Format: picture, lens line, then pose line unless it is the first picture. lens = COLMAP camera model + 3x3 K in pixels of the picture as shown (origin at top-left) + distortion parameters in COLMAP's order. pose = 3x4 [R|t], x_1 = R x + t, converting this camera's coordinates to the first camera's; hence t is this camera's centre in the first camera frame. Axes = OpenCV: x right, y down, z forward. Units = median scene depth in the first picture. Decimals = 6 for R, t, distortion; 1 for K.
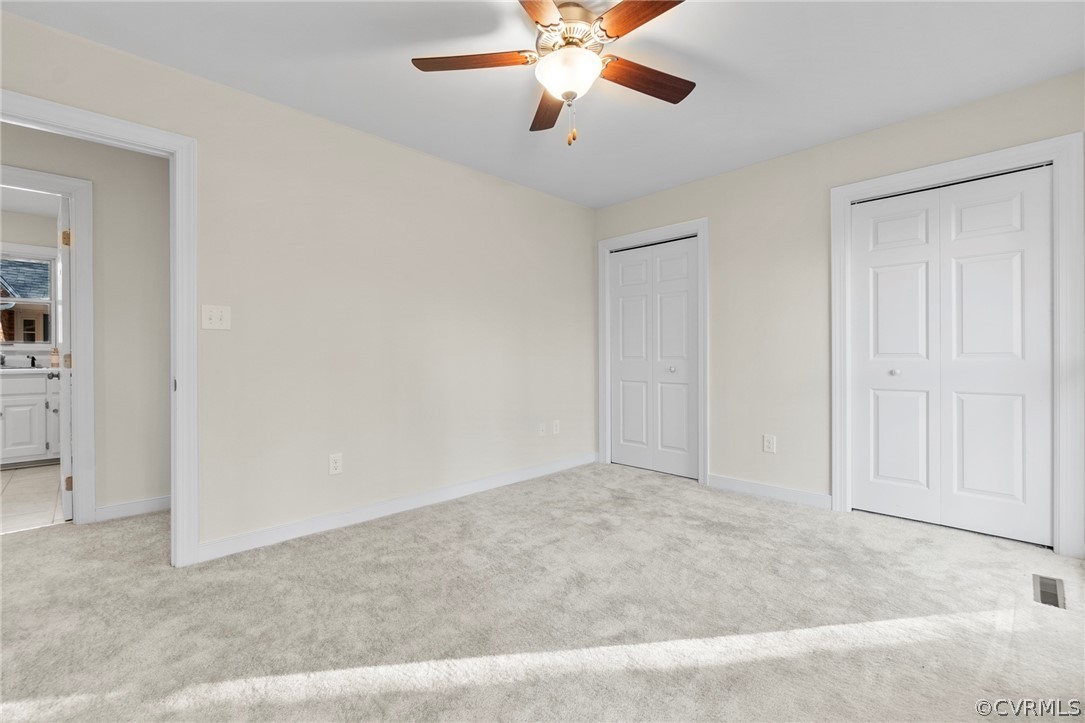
lens RADIAL K [[475.3, 0, 538.7], [0, 475.3, 360.2], [0, 0, 1]] dist [-0.002799, 0.001155]
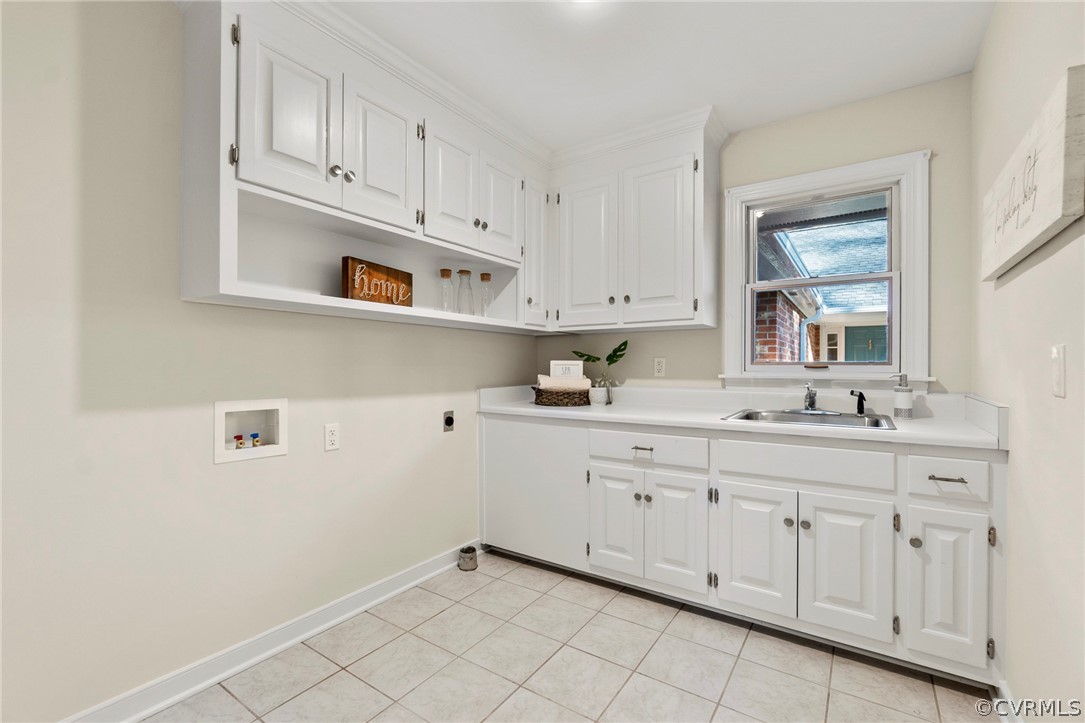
lens RADIAL K [[475.3, 0, 537.9], [0, 475.3, 367.2], [0, 0, 1]] dist [-0.002799, 0.001155]
pose [[0.203365, 0.002204, -0.979100, -0.689899], [-0.013149, 0.999913, -0.000481, -0.029555], [0.979015, 0.012972, 0.203377, 0.607122]]
